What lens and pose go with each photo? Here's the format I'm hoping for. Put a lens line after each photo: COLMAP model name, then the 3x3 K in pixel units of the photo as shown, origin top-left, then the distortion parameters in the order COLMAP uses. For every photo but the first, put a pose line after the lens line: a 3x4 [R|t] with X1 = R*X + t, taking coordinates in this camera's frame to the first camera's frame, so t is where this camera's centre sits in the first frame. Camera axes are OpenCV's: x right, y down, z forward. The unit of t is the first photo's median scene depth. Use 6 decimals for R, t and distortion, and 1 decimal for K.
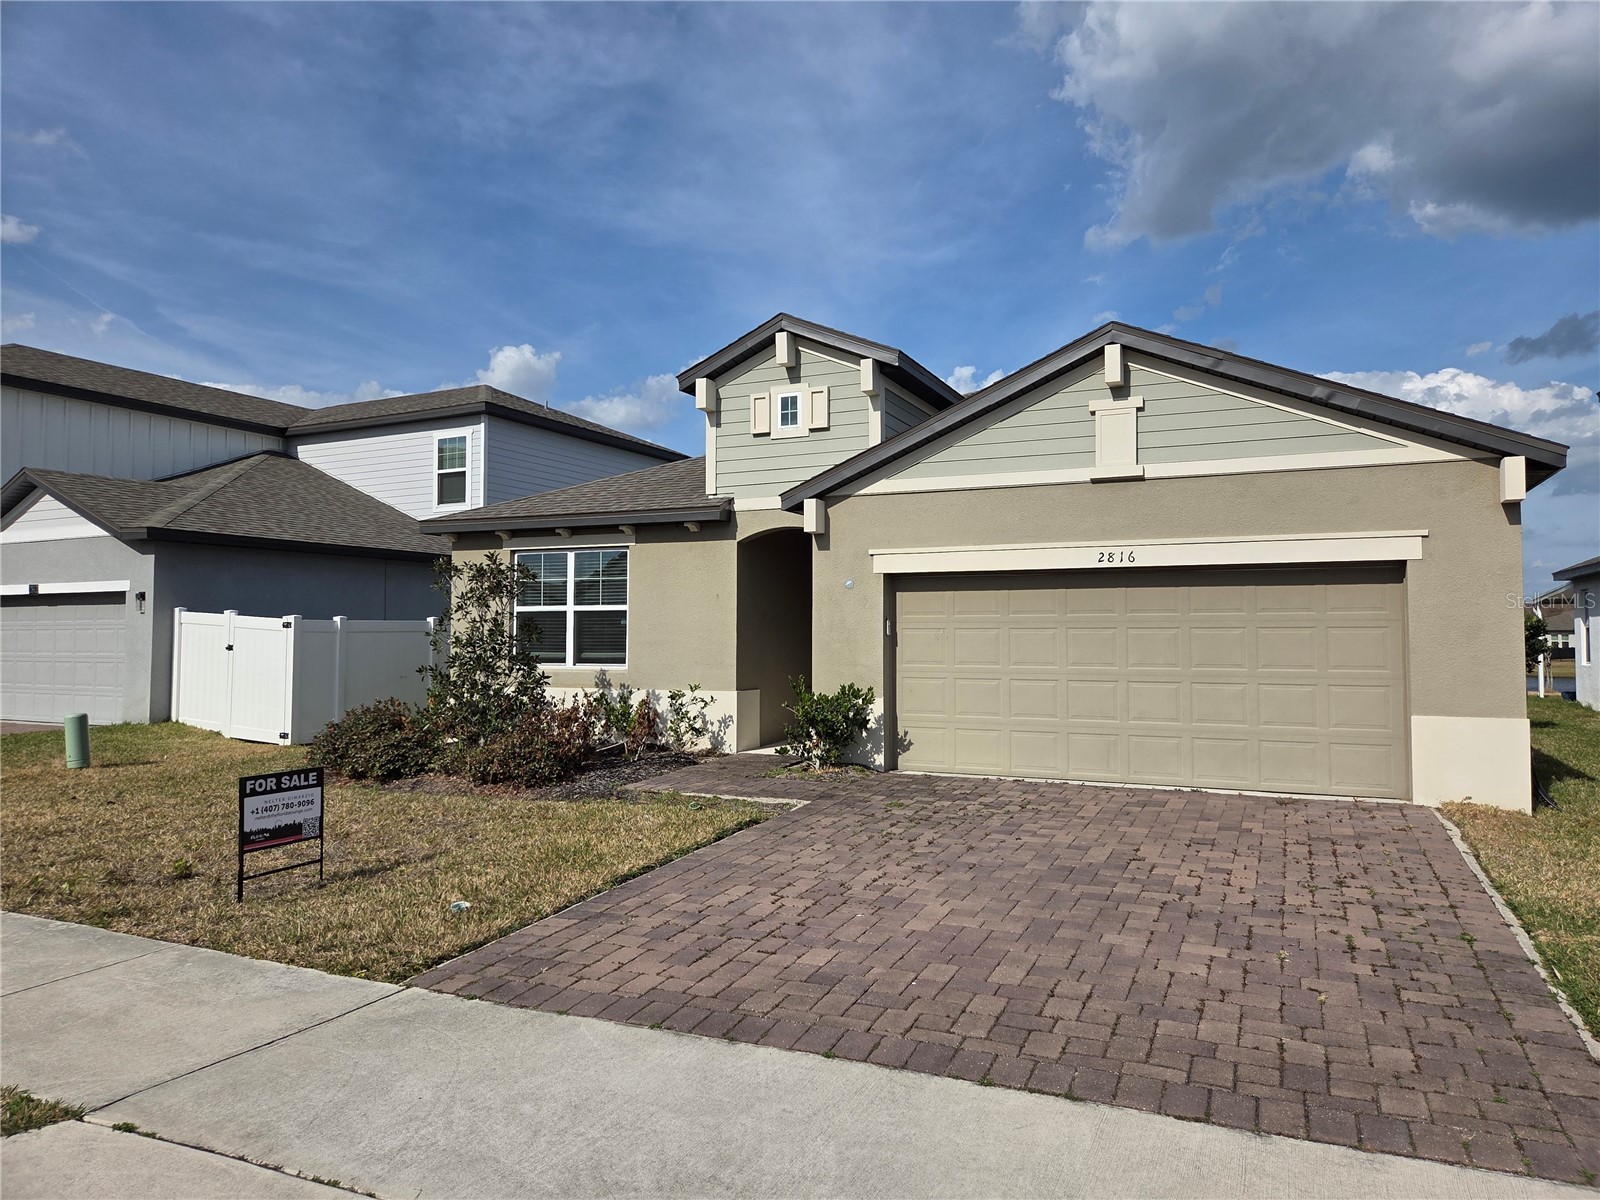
lens RADIAL K [[1067.5, 0, 794.3], [0, 1067.5, 611.0], [0, 0, 1]] dist [0.073422, -0.066698]
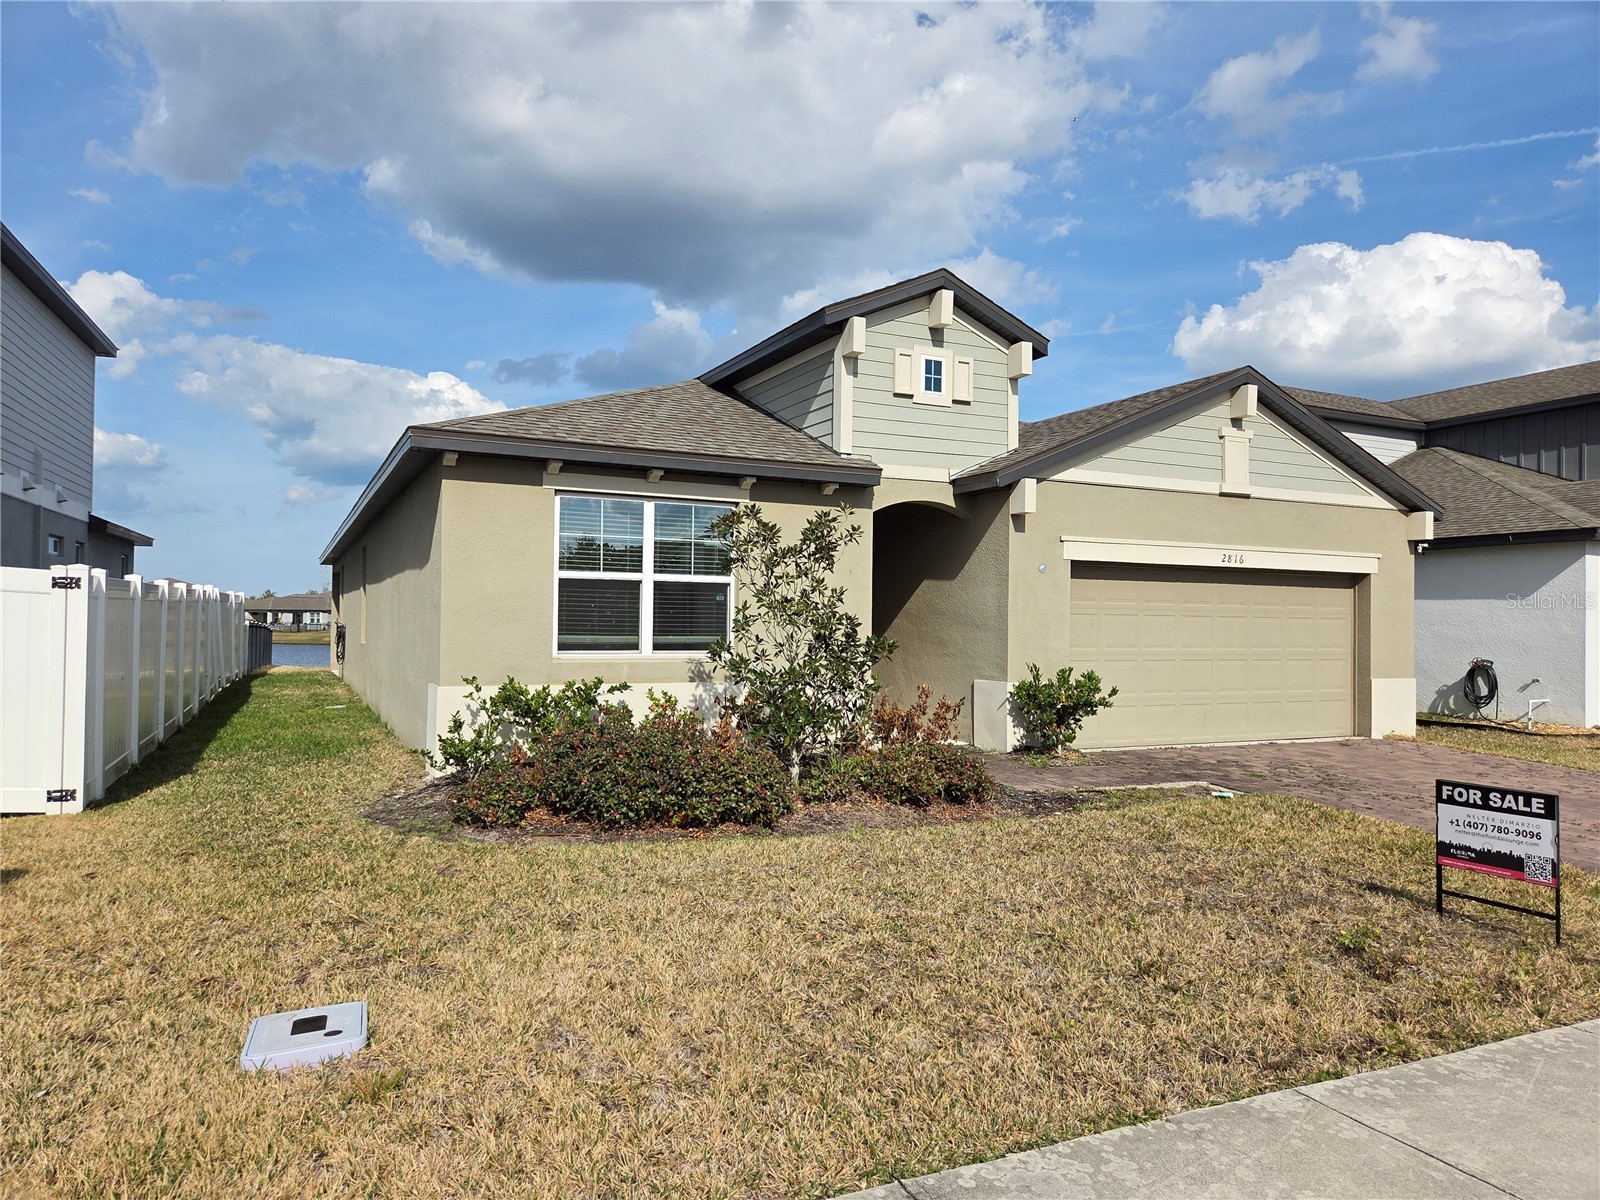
lens RADIAL K [[1059.4, 0, 800.7], [0, 1059.4, 626.3], [0, 0, 1]] dist [0.055053, -0.066871]
pose [[0.643186, 0.007724, 0.765671, -0.778600], [-0.029744, 0.999446, 0.014904, 0.019238], [-0.765132, -0.032361, 0.643060, 0.487517]]
